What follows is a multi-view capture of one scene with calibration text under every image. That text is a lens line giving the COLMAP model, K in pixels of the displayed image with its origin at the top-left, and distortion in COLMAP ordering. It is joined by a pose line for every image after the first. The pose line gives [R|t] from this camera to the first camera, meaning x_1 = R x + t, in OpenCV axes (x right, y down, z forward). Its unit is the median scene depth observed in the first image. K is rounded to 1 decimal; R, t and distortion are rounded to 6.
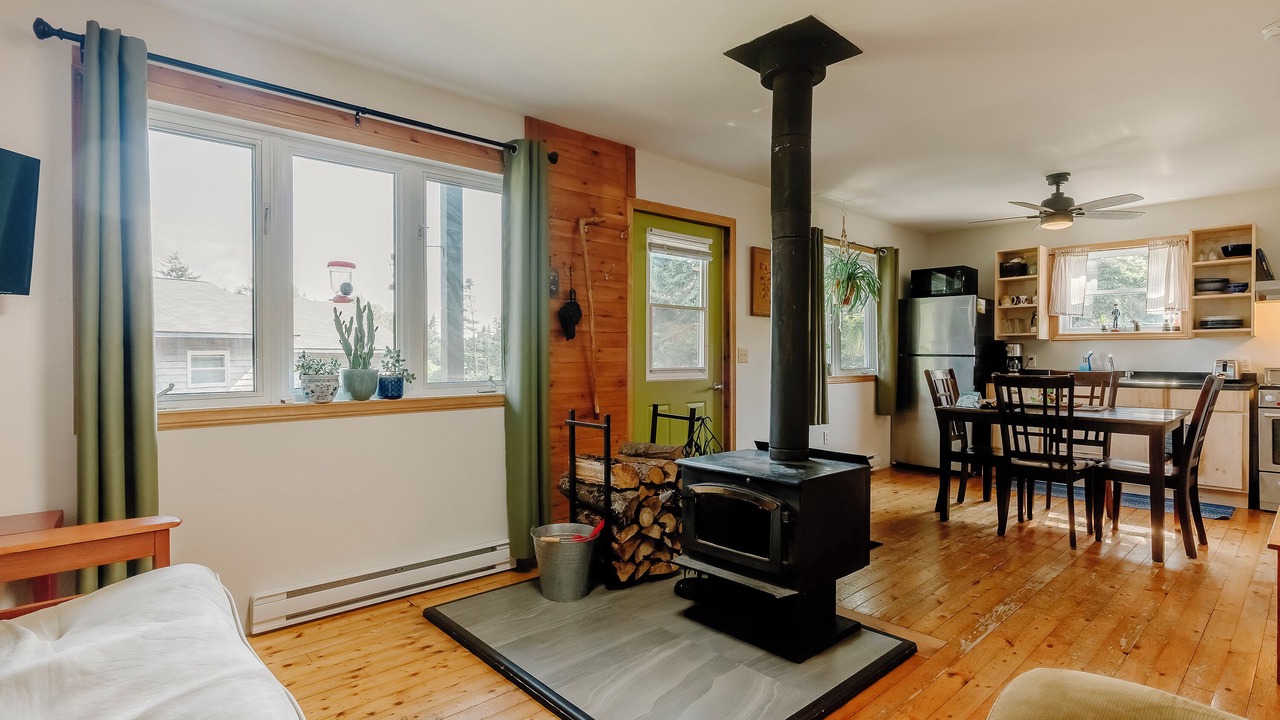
lens RADIAL K [[630.1, 0, 640.0], [0, 630.1, 360.0], [0, 0, 1]] dist [-0.001866, 0.001040]
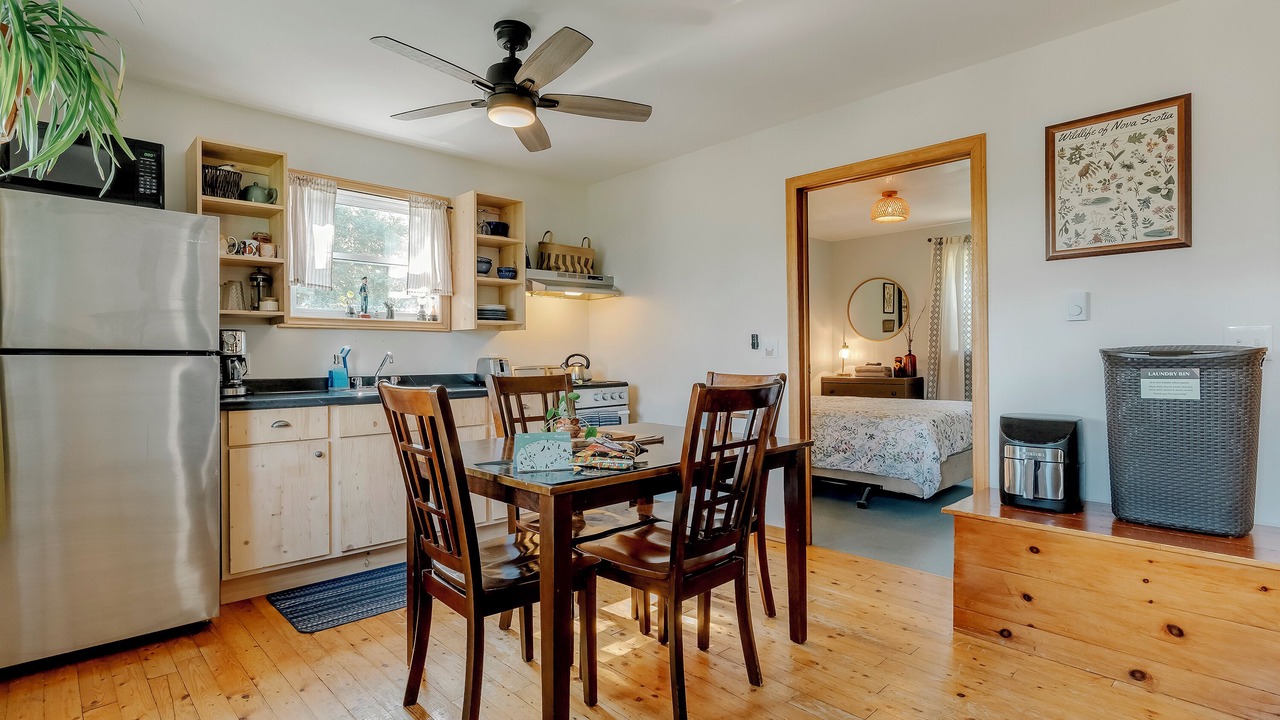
lens RADIAL K [[630.1, 0, 640.0], [0, 630.1, 360.0], [0, 0, 1]] dist [-0.001866, 0.001040]
pose [[-0.016061, -0.007390, 0.999844, 0.087697], [0.014266, 0.999869, 0.007620, -0.000683], [-0.999769, 0.014386, -0.015954, 0.812410]]
